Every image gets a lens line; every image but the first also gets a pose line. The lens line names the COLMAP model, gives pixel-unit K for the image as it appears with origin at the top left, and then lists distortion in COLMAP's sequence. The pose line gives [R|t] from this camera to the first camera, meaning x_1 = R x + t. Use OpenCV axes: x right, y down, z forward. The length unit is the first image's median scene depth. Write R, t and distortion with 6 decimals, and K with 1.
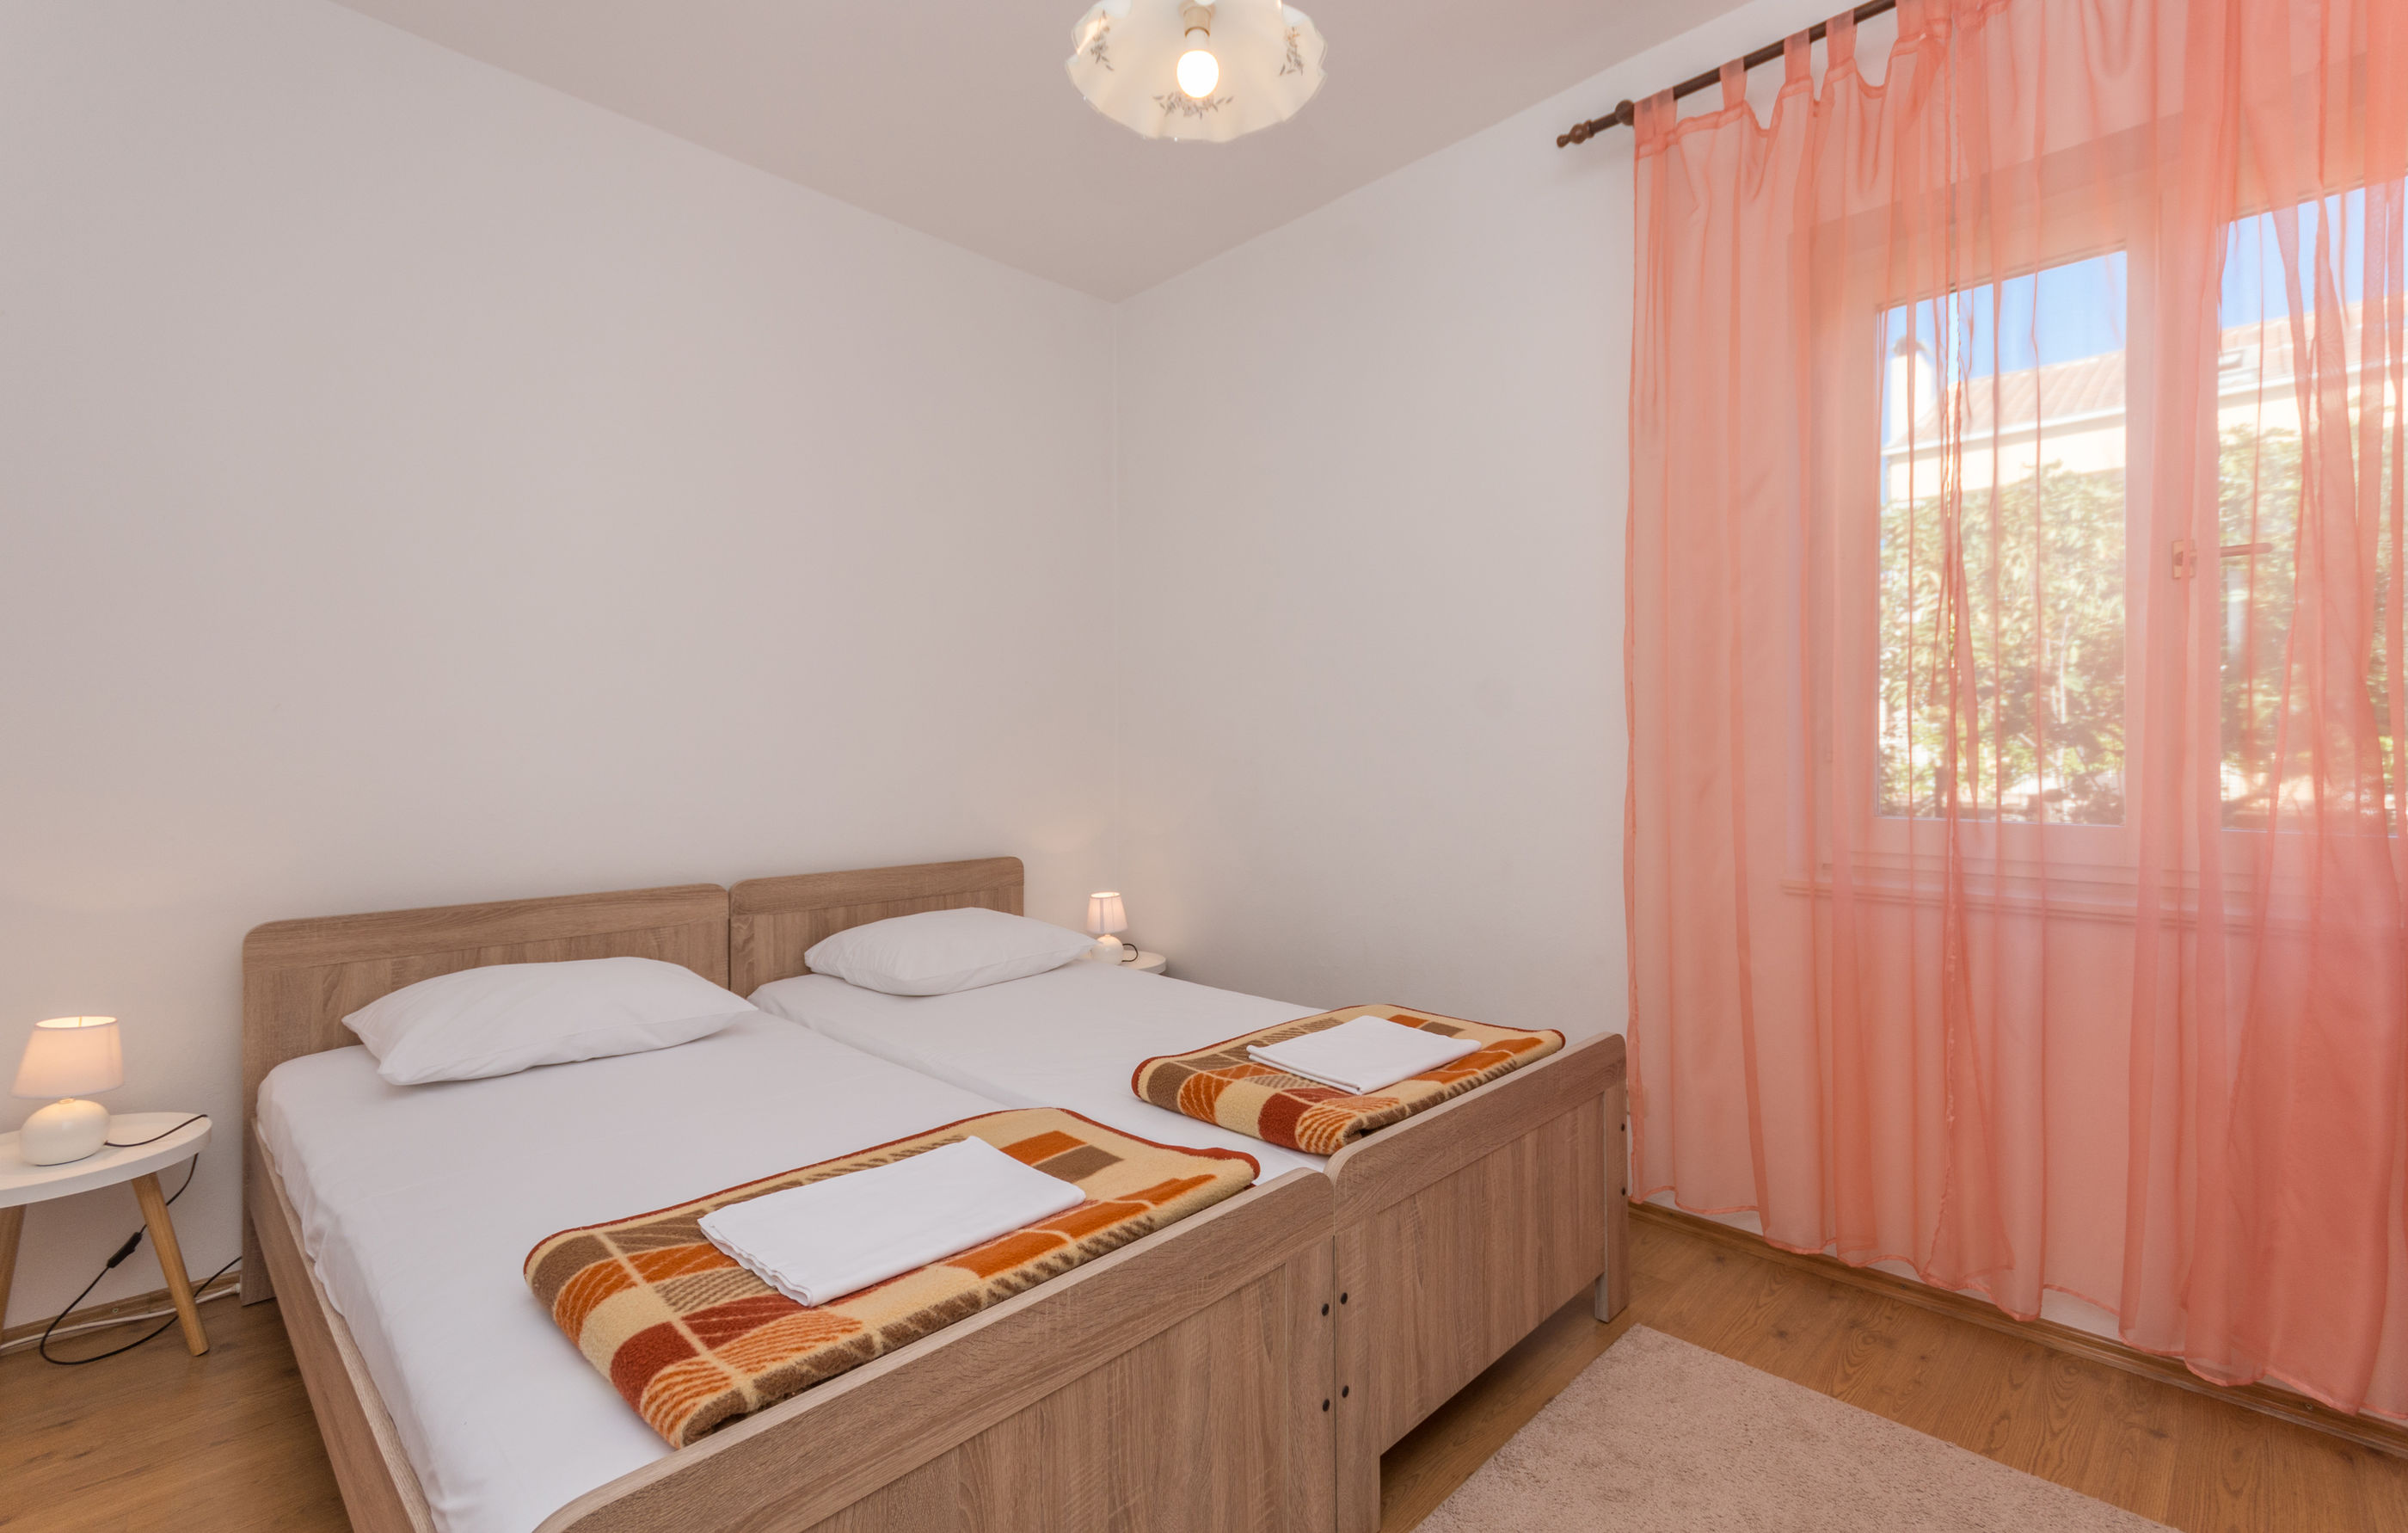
lens RADIAL K [[1047.8, 0, 1209.3], [0, 1047.8, 760.8], [0, 0, 1]] dist [-0.002542, 0.000407]
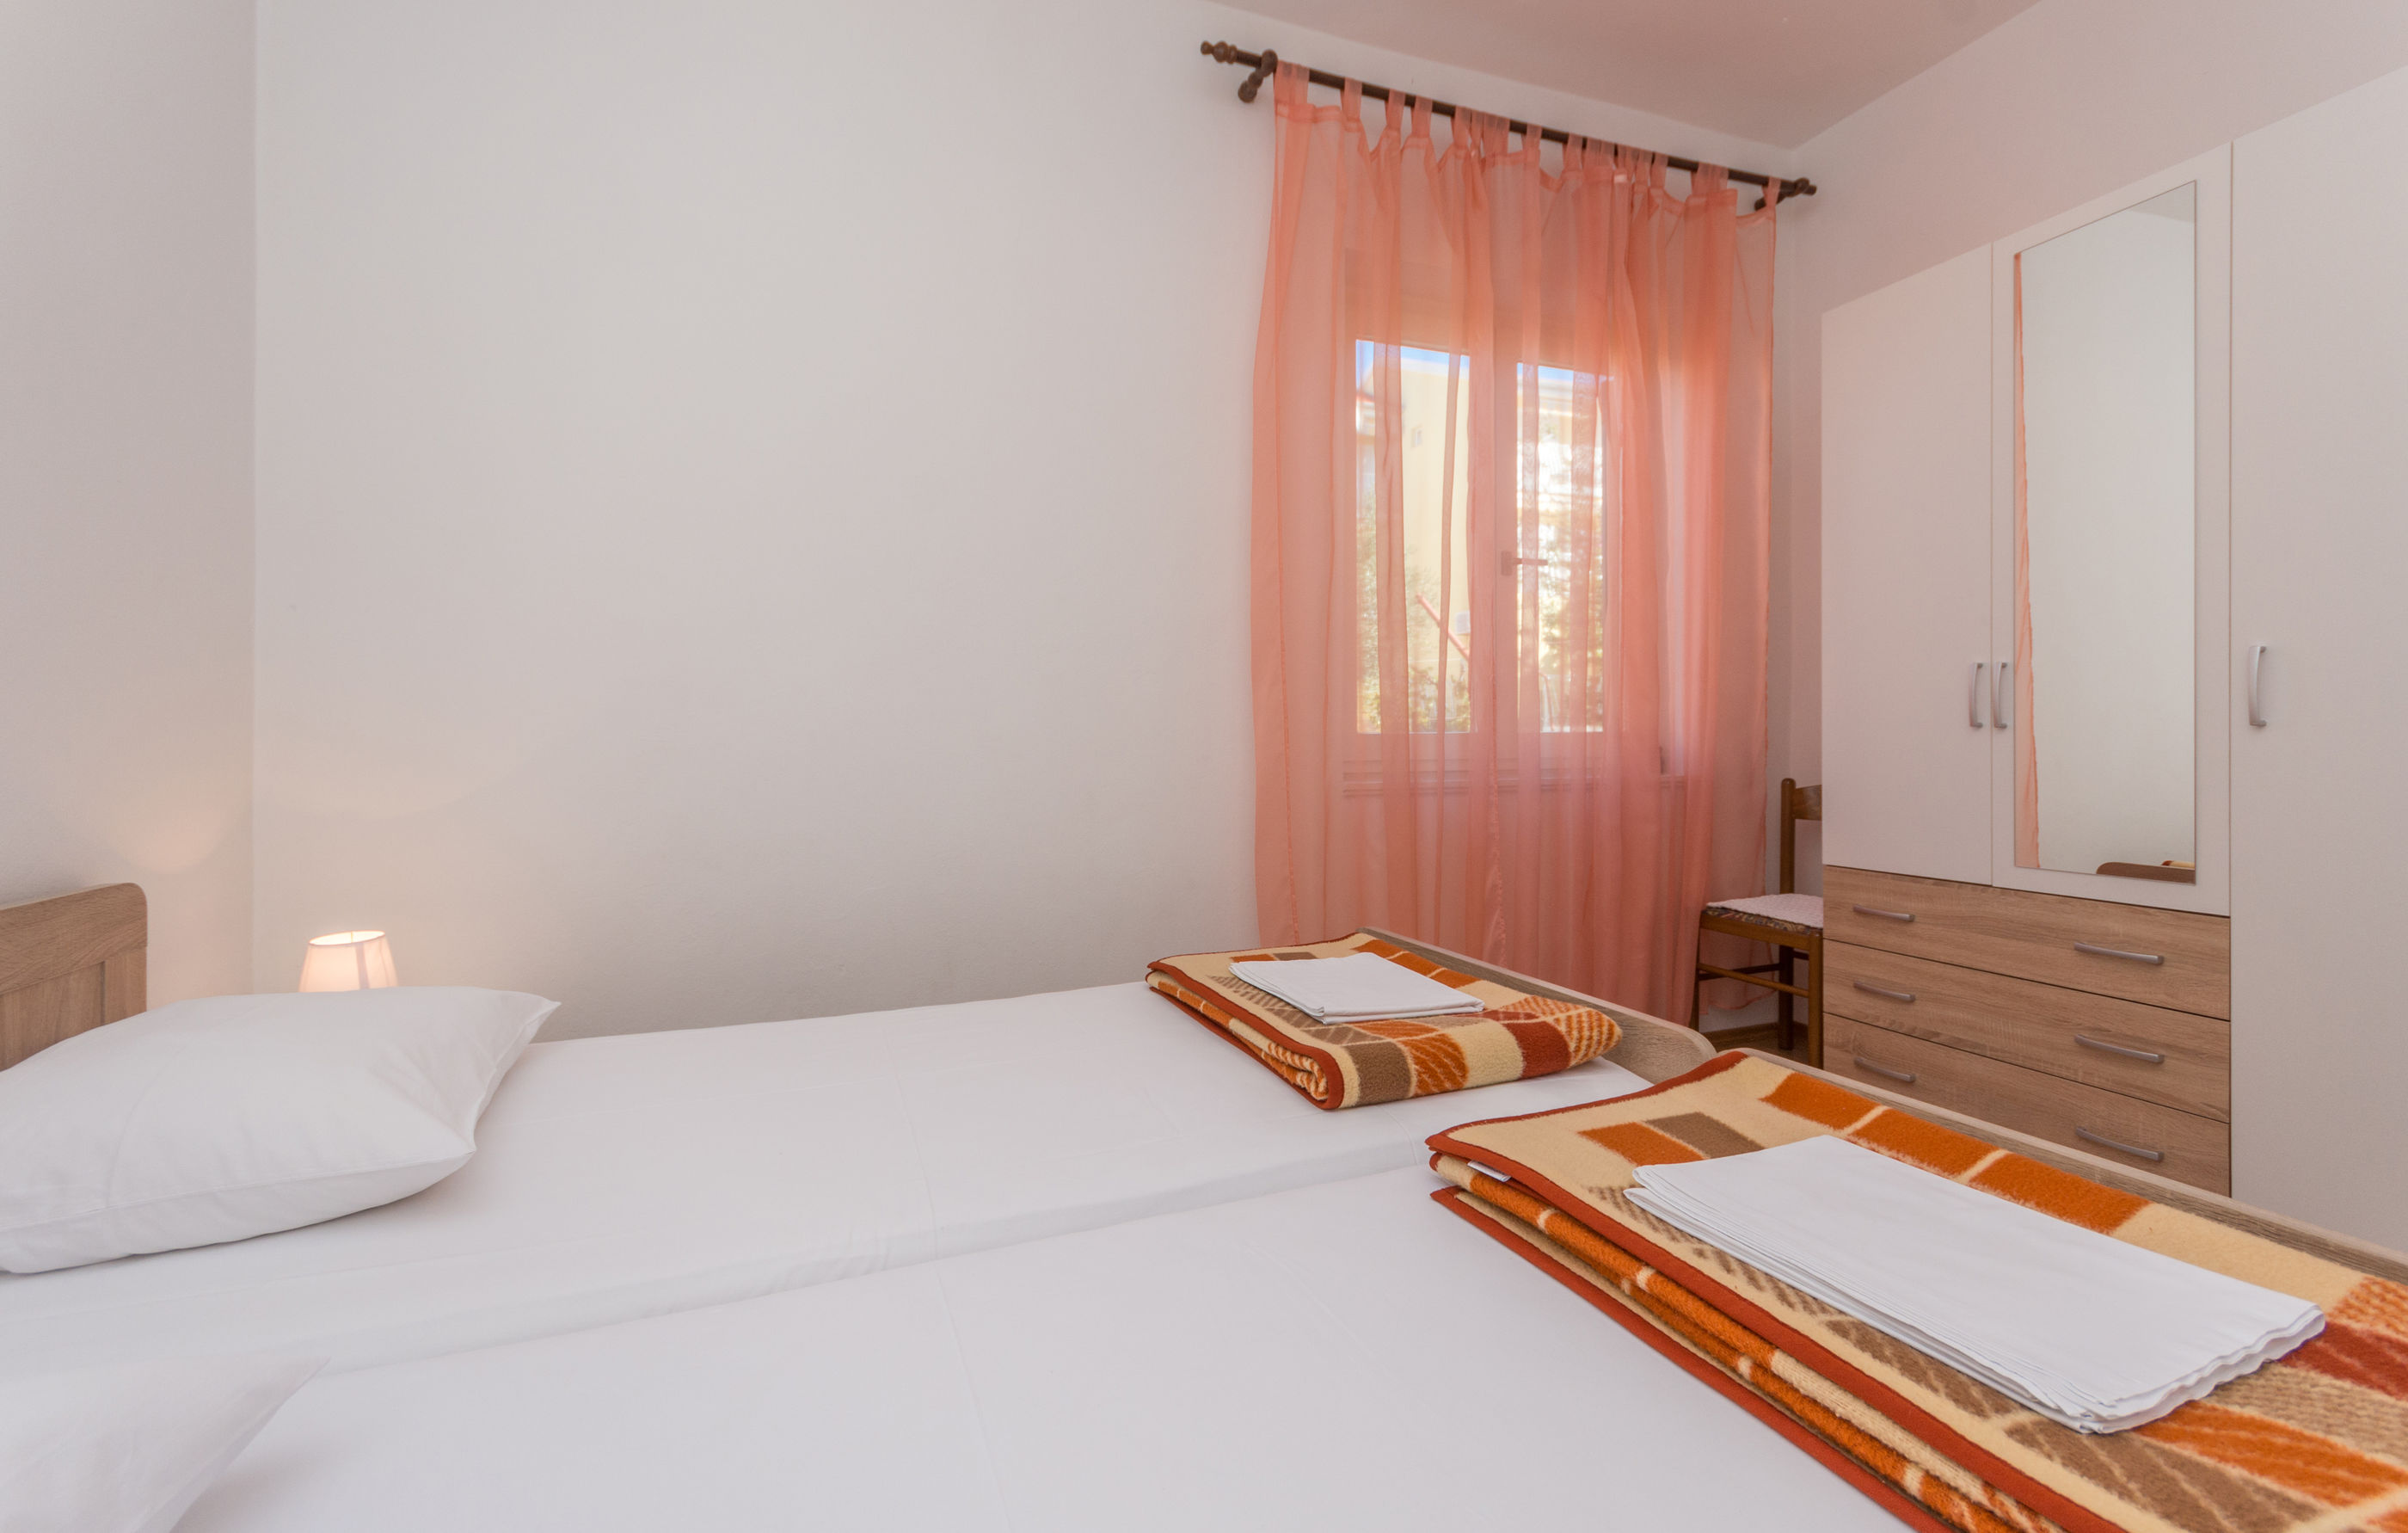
lens RADIAL K [[1047.8, 0, 1209.3], [0, 1047.8, 760.8], [0, 0, 1]] dist [-0.002542, 0.000407]
pose [[0.402603, -0.028606, 0.914928, -0.621461], [0.010429, 0.999590, 0.026664, 0.051665], [-0.915315, -0.001193, 0.402736, 0.649424]]
